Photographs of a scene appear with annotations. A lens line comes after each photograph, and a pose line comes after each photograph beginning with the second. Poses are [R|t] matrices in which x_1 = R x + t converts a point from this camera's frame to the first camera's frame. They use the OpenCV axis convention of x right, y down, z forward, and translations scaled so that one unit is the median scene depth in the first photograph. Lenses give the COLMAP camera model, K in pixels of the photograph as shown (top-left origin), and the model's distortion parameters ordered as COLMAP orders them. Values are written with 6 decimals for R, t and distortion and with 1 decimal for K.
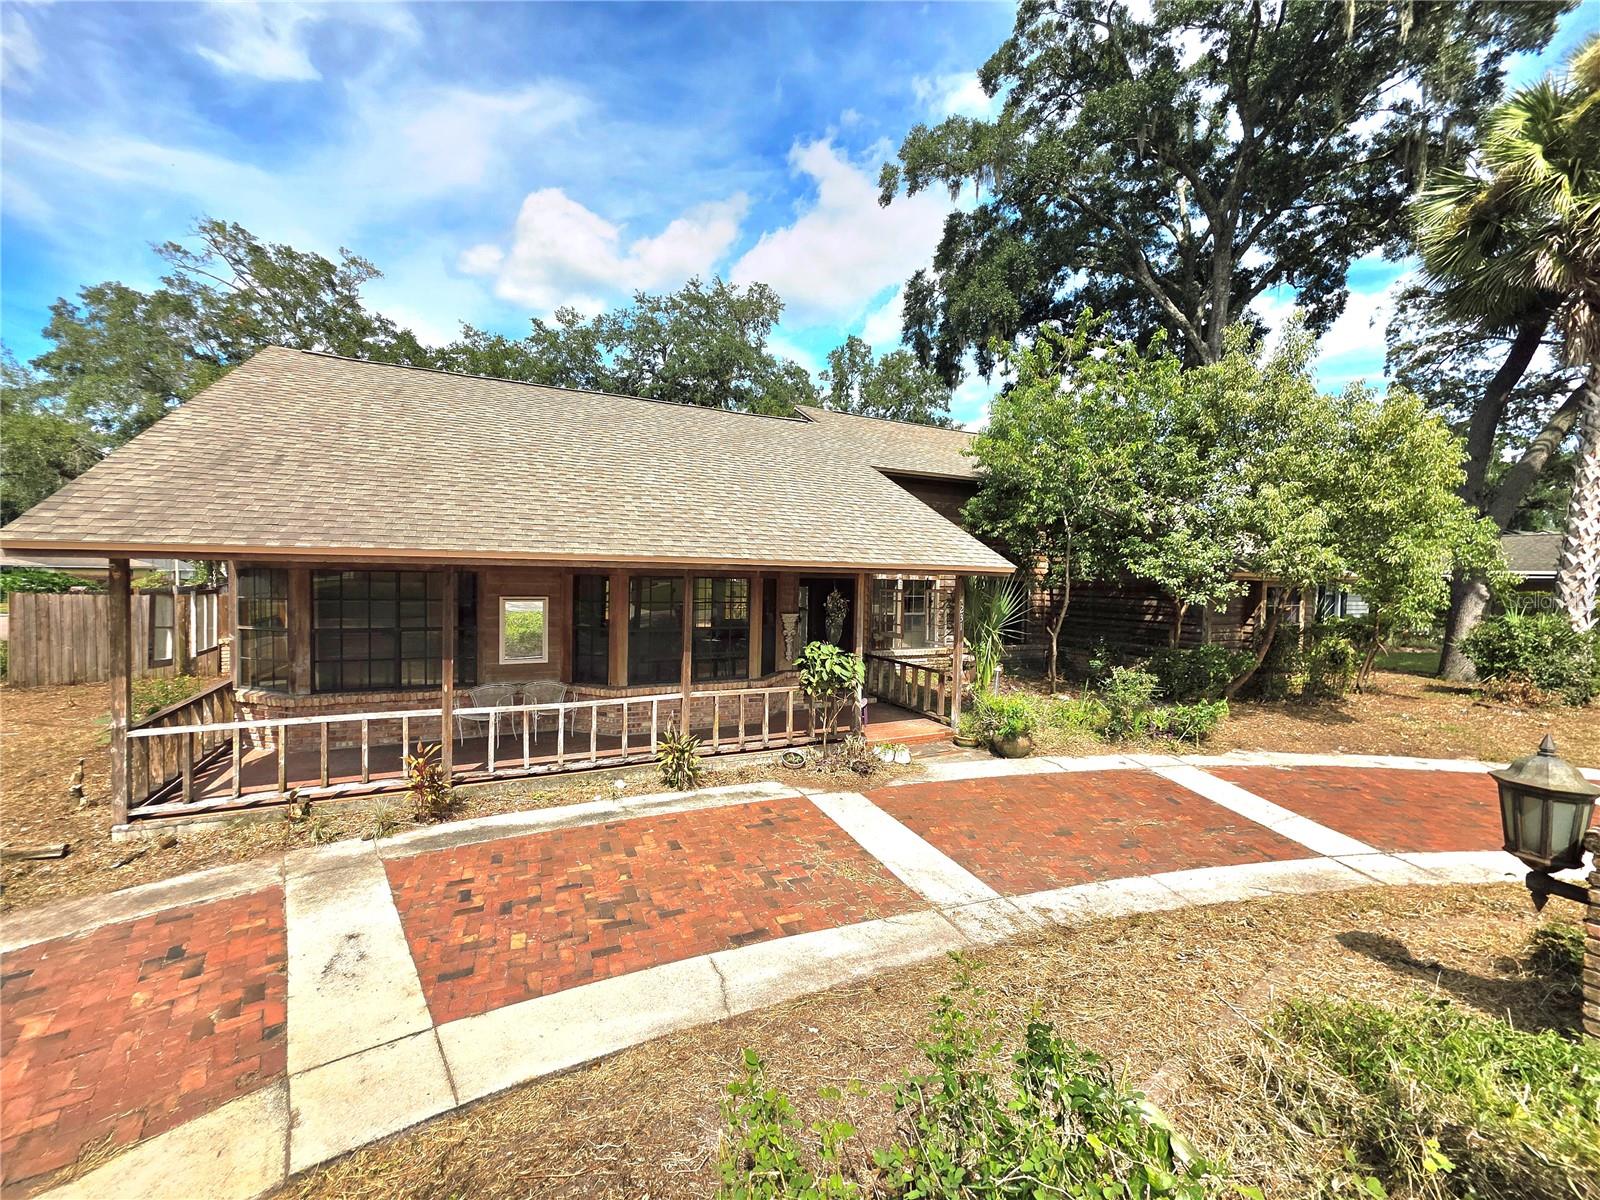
lens RADIAL K [[808.5, 0, 804.8], [0, 808.5, 610.0], [0, 0, 1]] dist [0.005357, -0.001873]
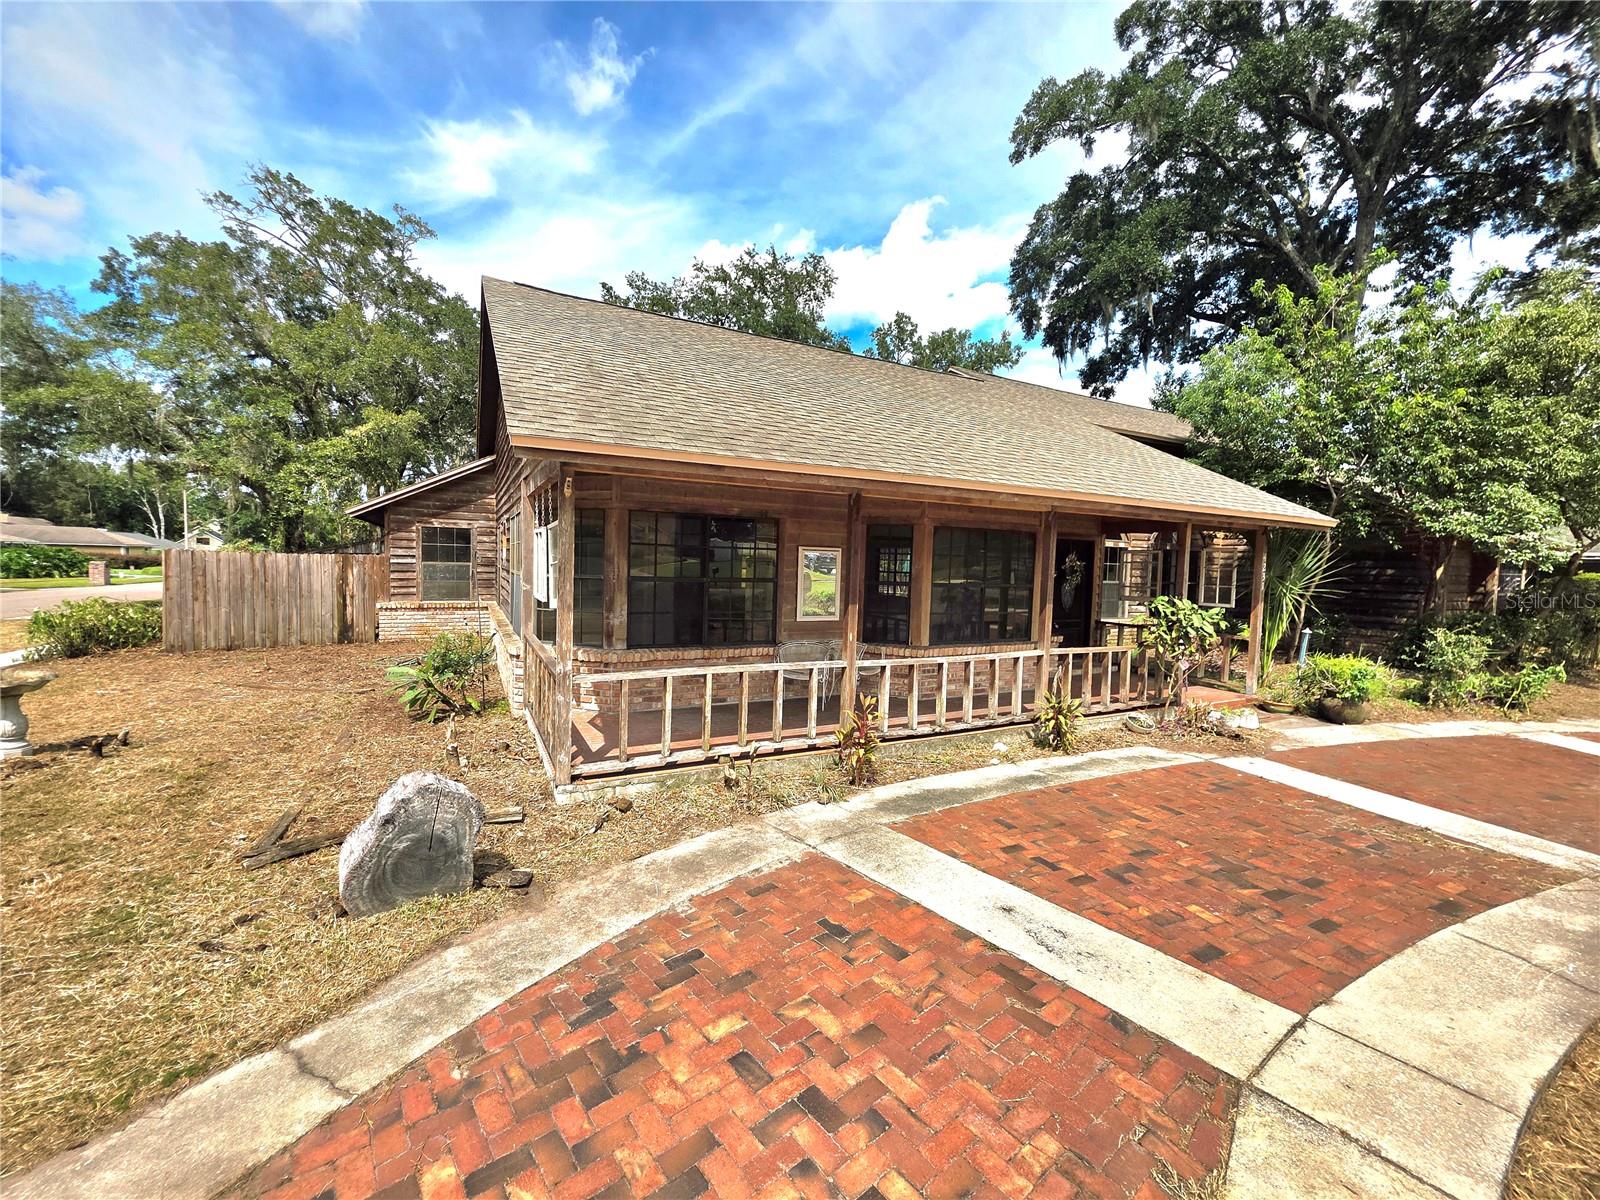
lens RADIAL K [[808.5, 0, 828.7], [0, 808.5, 618.3], [0, 0, 1]] dist [0.005357, -0.001873]
pose [[0.999507, 0.006268, 0.030777, -0.254697], [-0.007072, 0.999635, 0.026073, 0.027776], [-0.030602, -0.026278, 0.999186, 0.060738]]
